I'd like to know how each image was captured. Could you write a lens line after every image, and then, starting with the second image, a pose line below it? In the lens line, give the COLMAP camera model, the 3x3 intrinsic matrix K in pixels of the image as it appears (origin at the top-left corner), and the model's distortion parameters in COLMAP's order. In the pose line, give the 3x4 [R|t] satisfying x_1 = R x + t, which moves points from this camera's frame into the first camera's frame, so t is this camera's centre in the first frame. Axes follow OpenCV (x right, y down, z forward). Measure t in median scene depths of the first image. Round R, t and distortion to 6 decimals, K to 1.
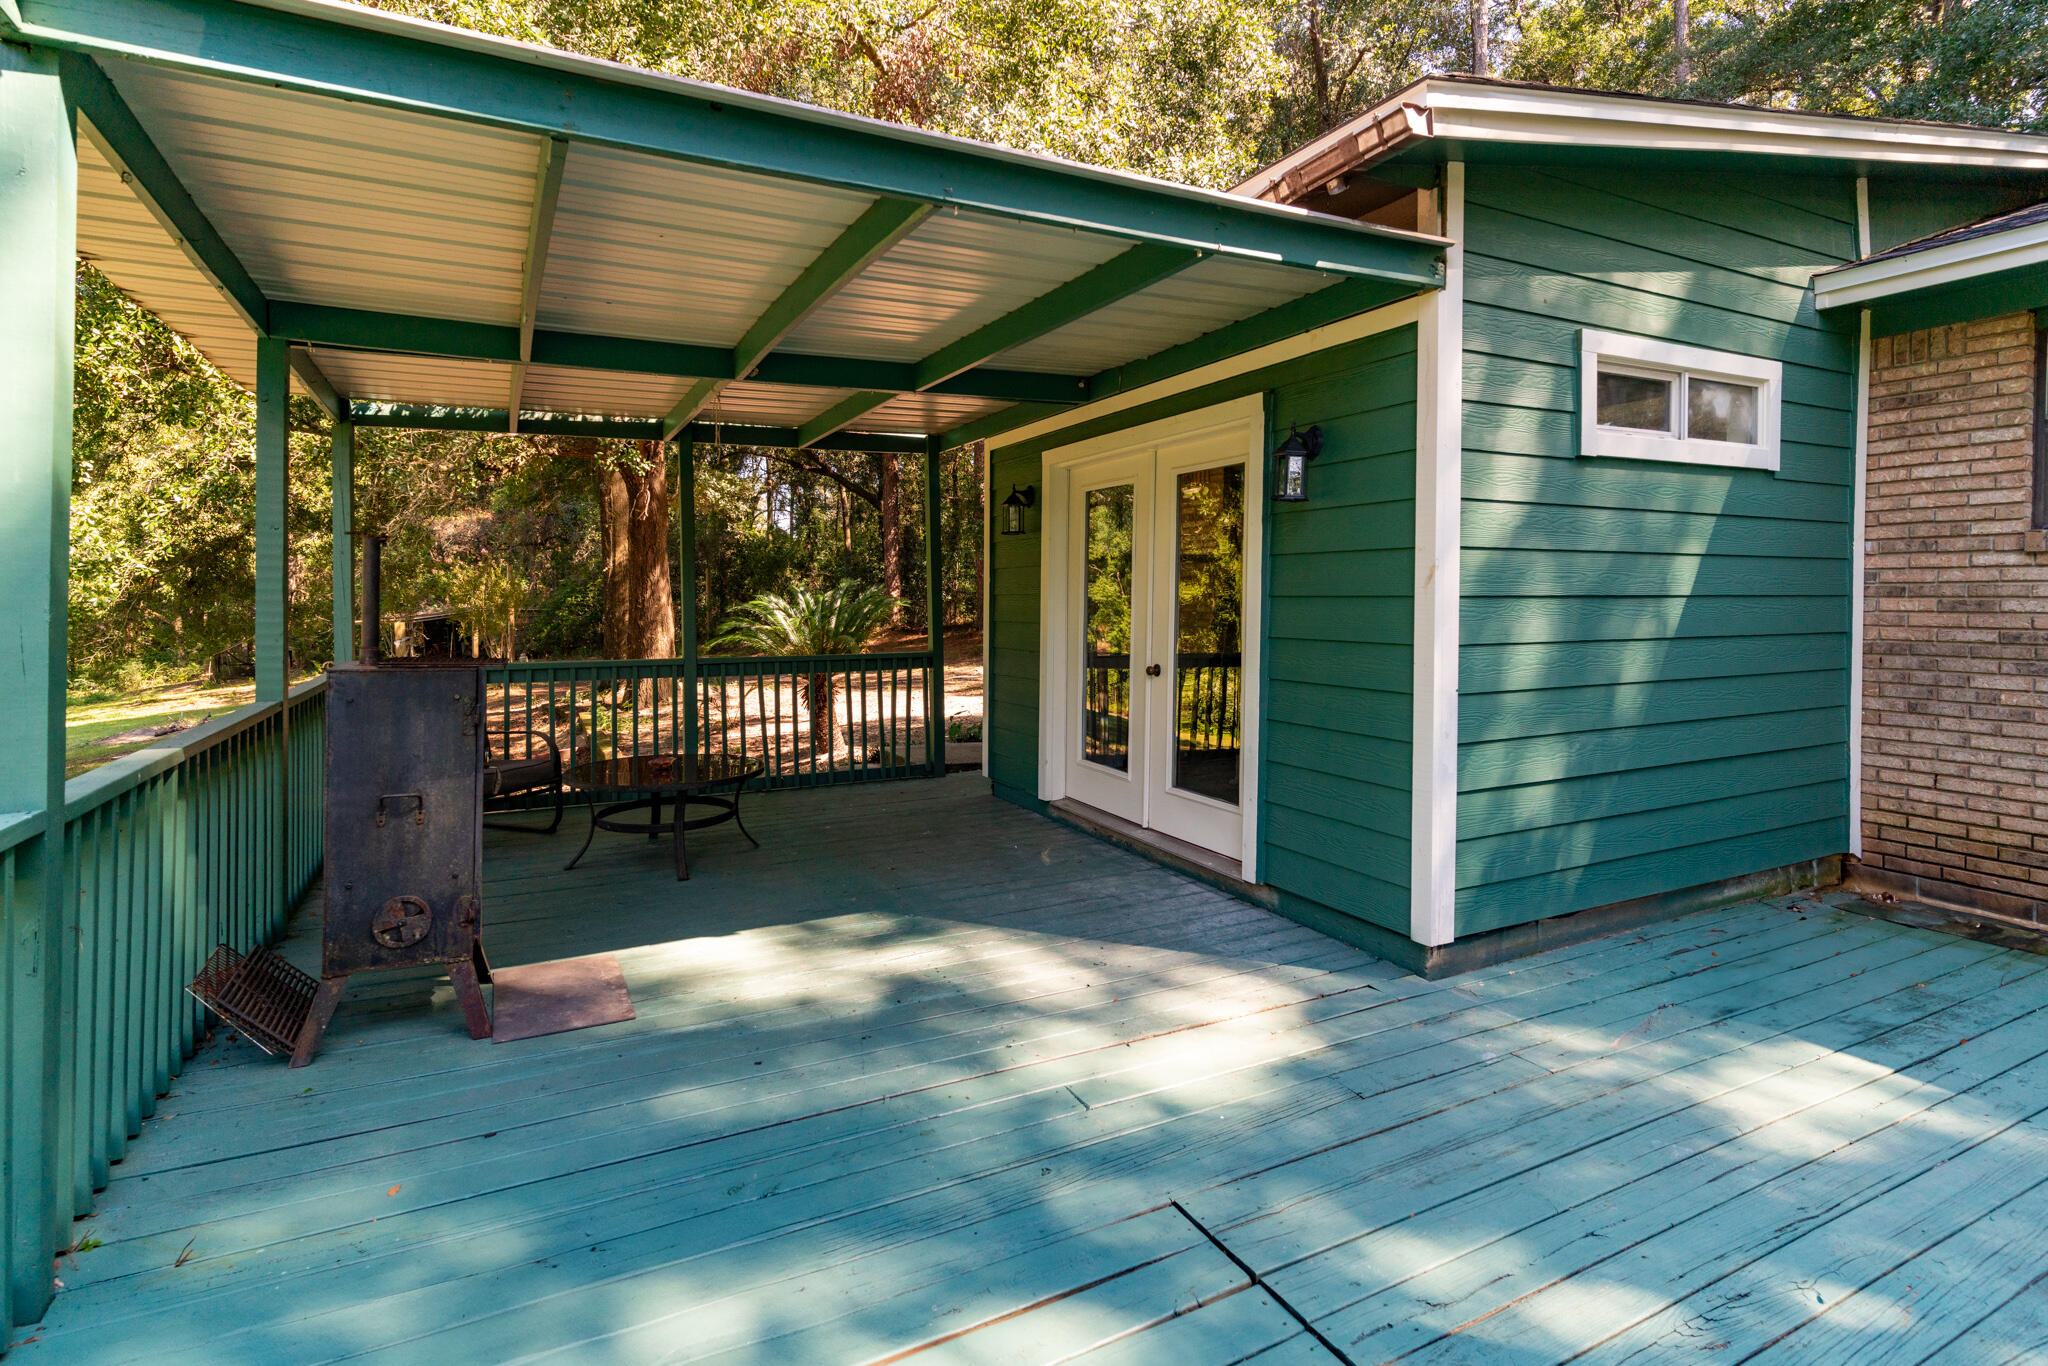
lens RADIAL K [[990.4, 0, 998.6], [0, 990.4, 615.3], [0, 0, 1]] dist [-0.002703, -0.000337]
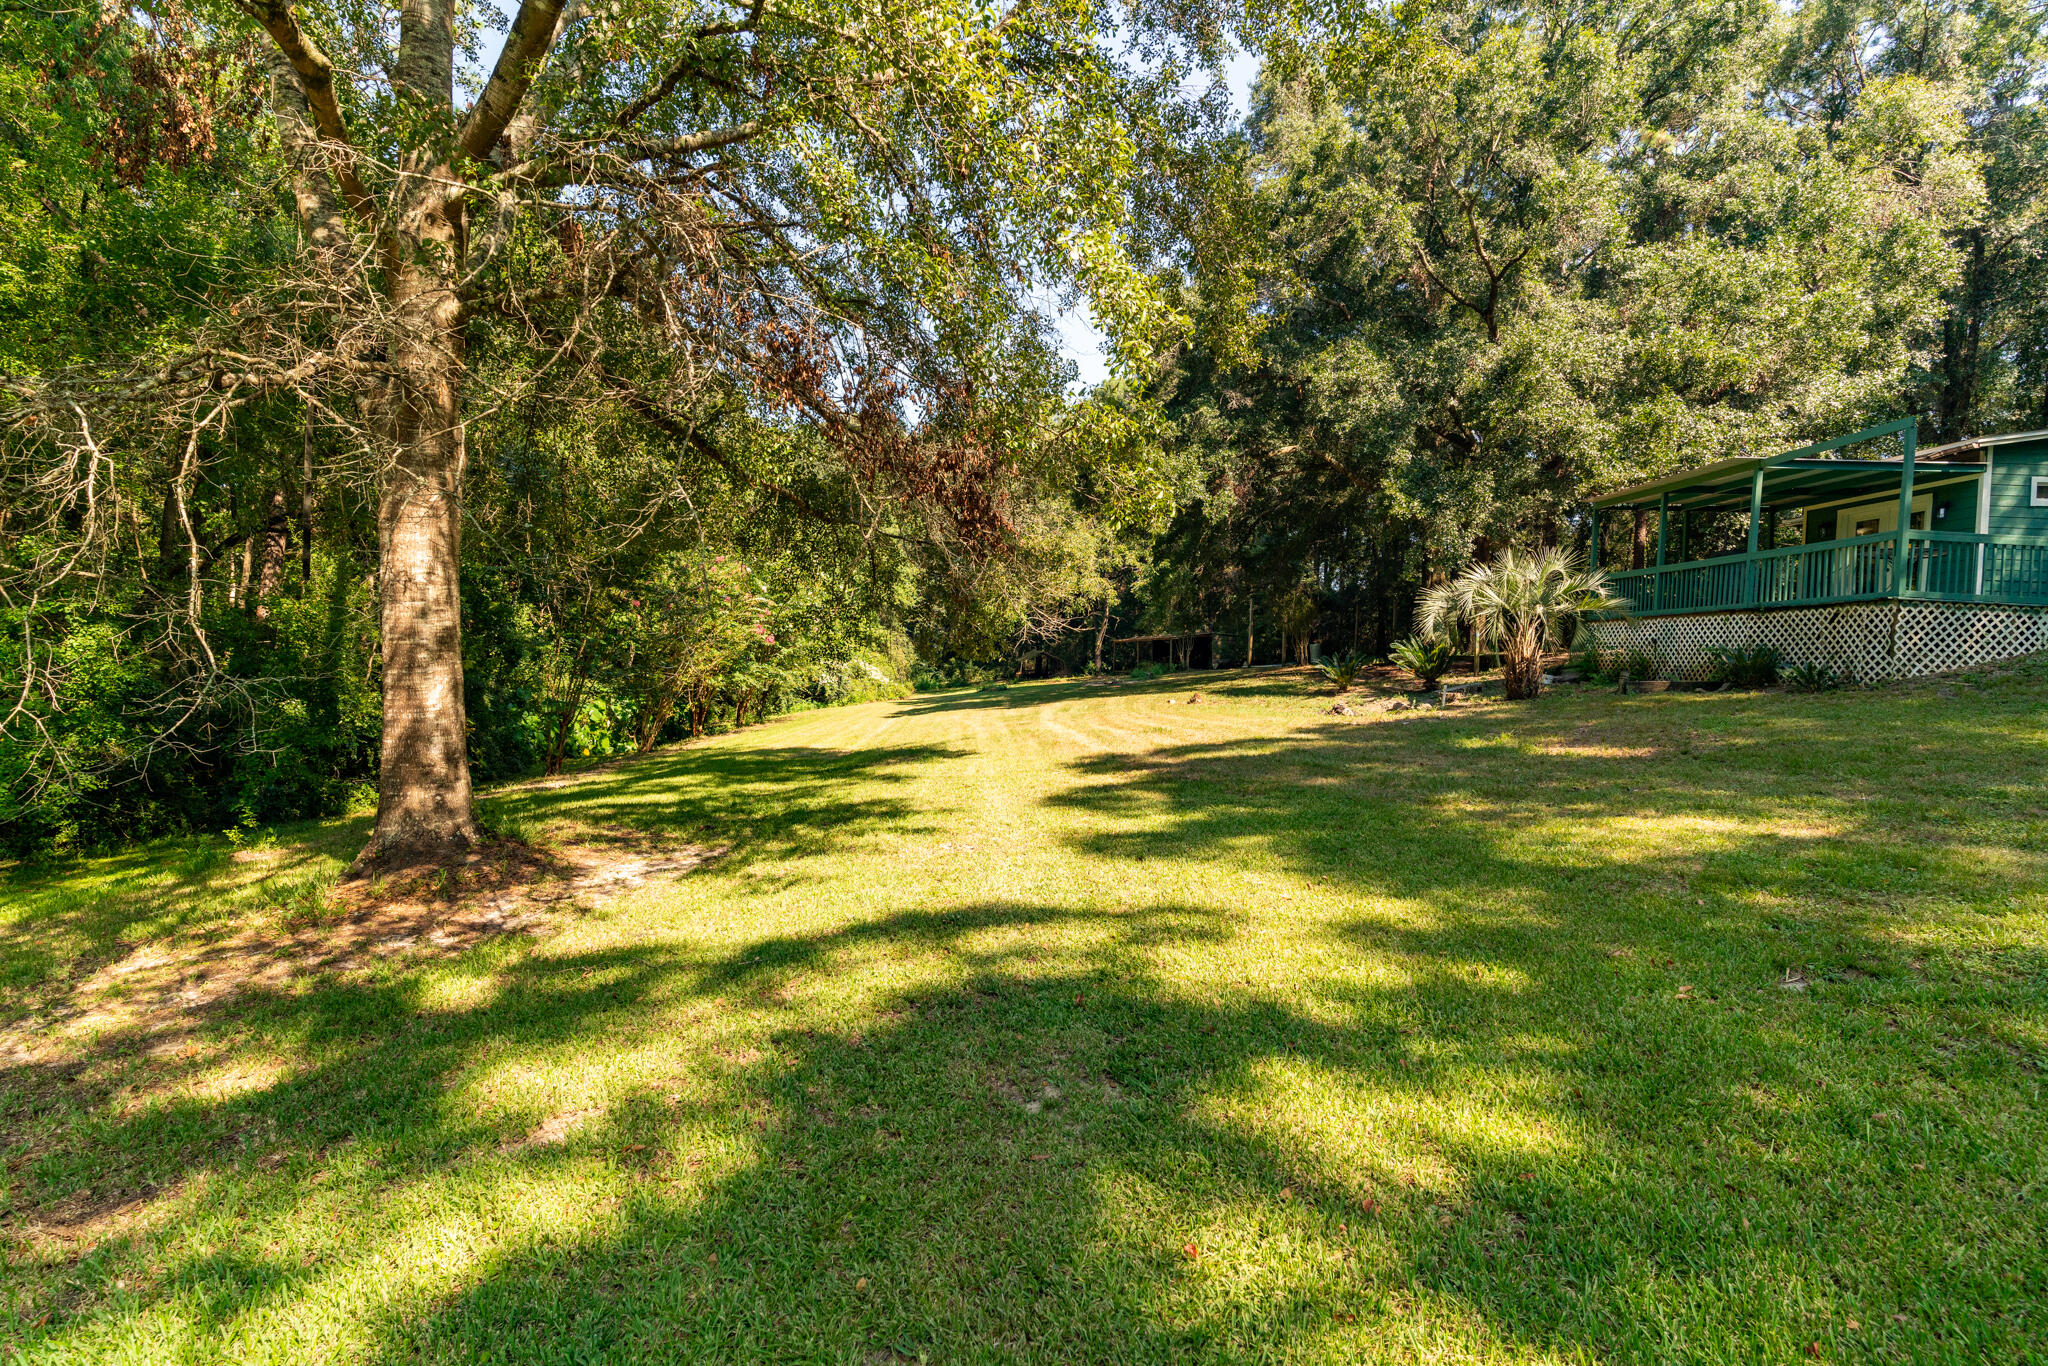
lens RADIAL K [[977.5, 0, 1021.3], [0, 977.5, 680.3], [0, 0, 1]] dist [0.001842, 0.001274]
pose [[0.897206, 0.043985, -0.439417, -1.311865], [-0.046302, 0.998913, 0.005450, 0.705651], [0.439179, 0.015457, 0.898267, -4.326015]]
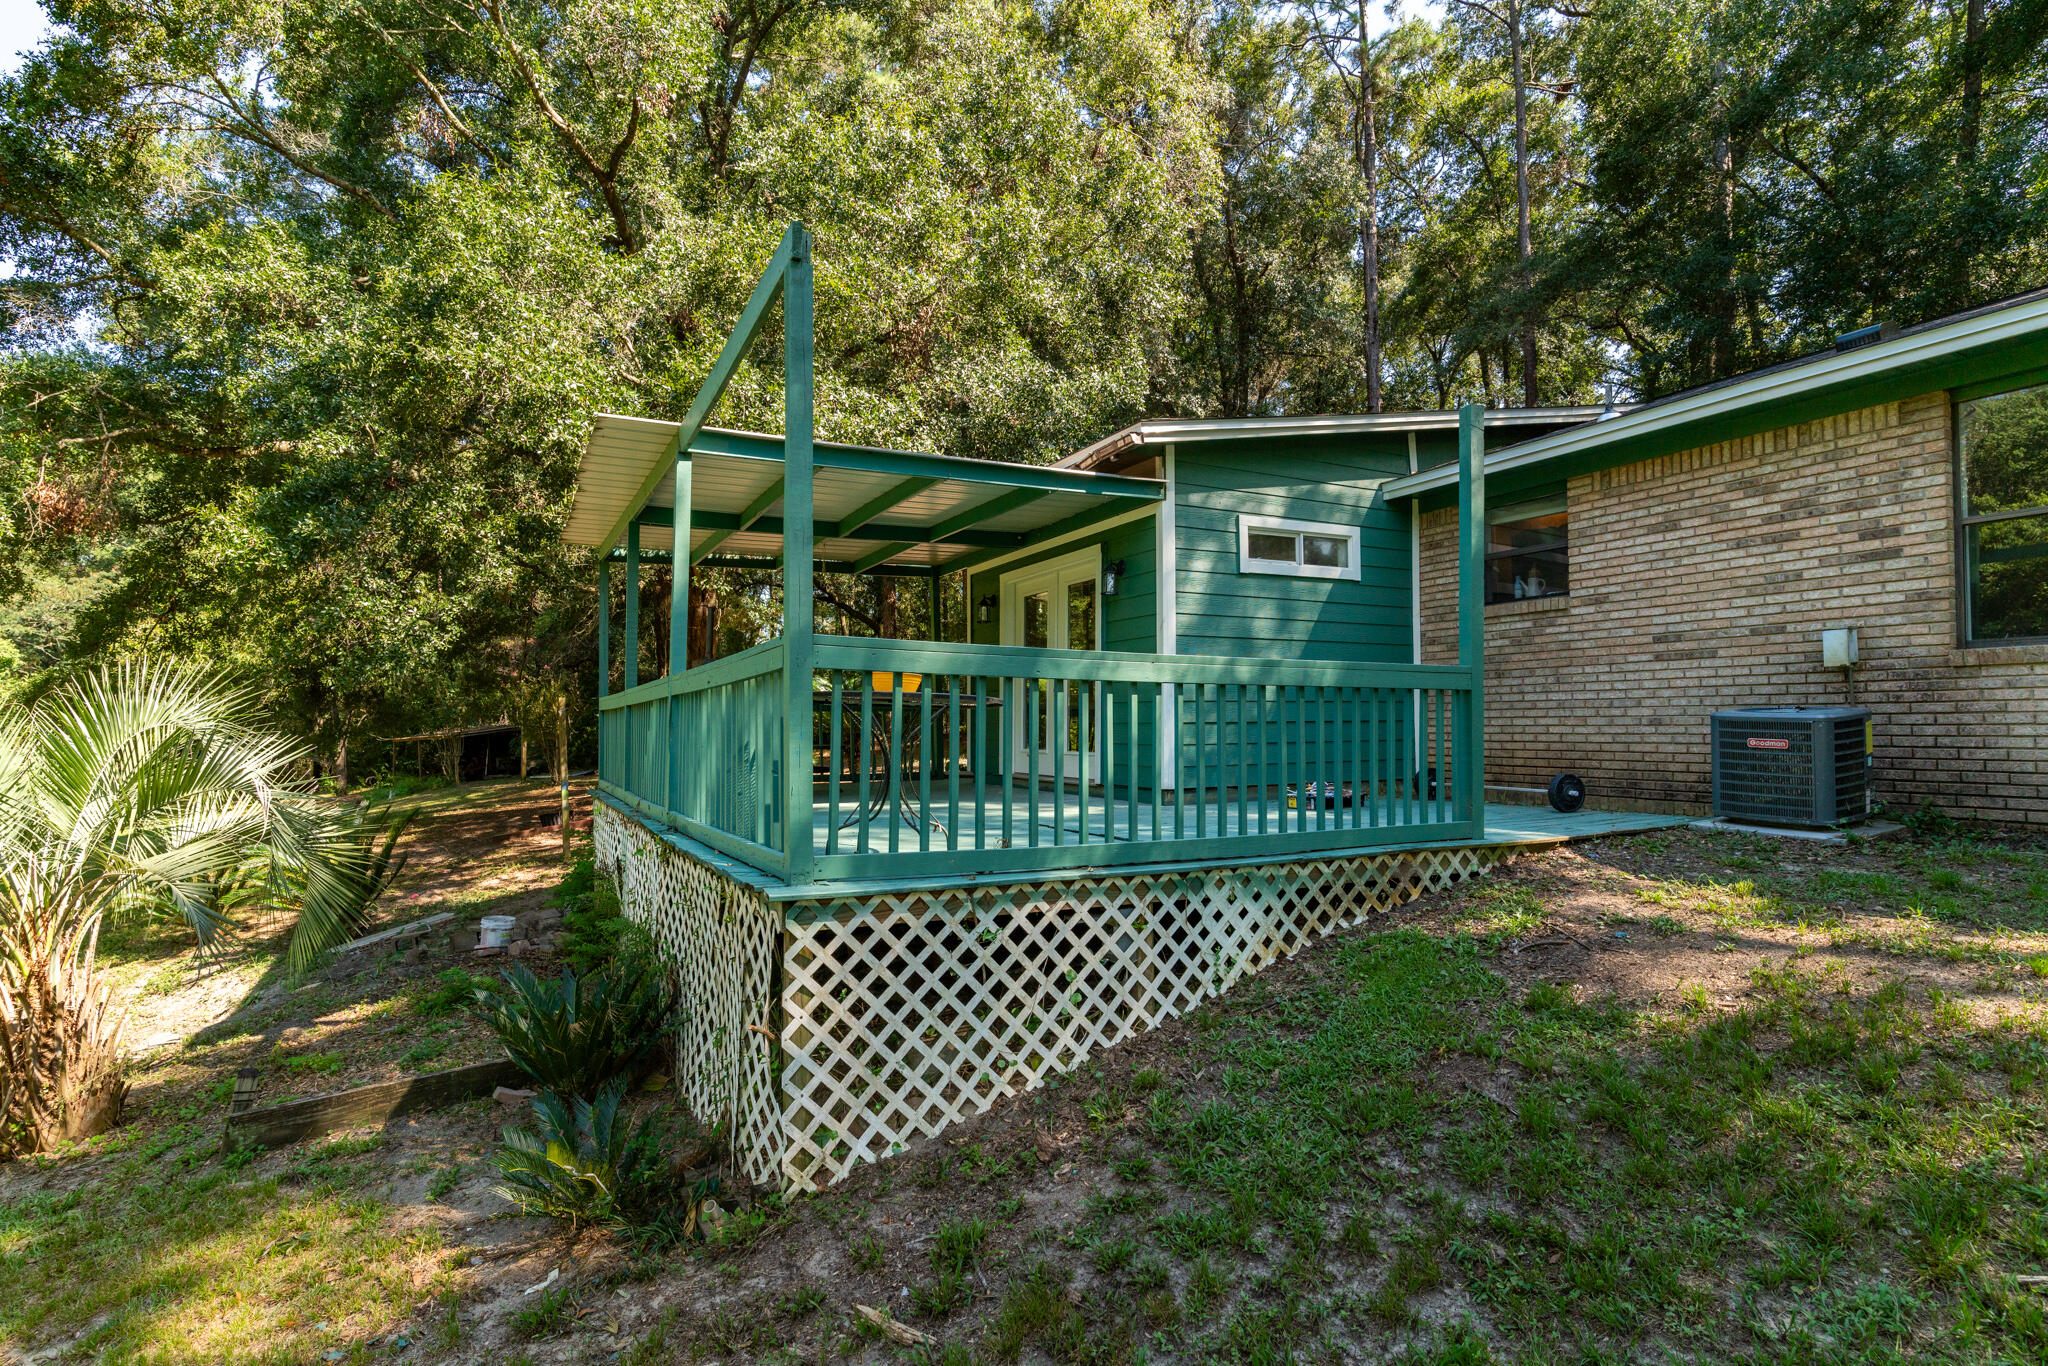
lens RADIAL K [[986.8, 0, 1004.2], [0, 986.8, 715.6], [0, 0, 1]] dist [-0.000139, 0.000480]
pose [[0.999842, -0.007849, 0.015960, 0.032342], [0.008326, 0.999513, -0.030069, 0.192072], [-0.015716, 0.030197, 0.999420, -1.037340]]
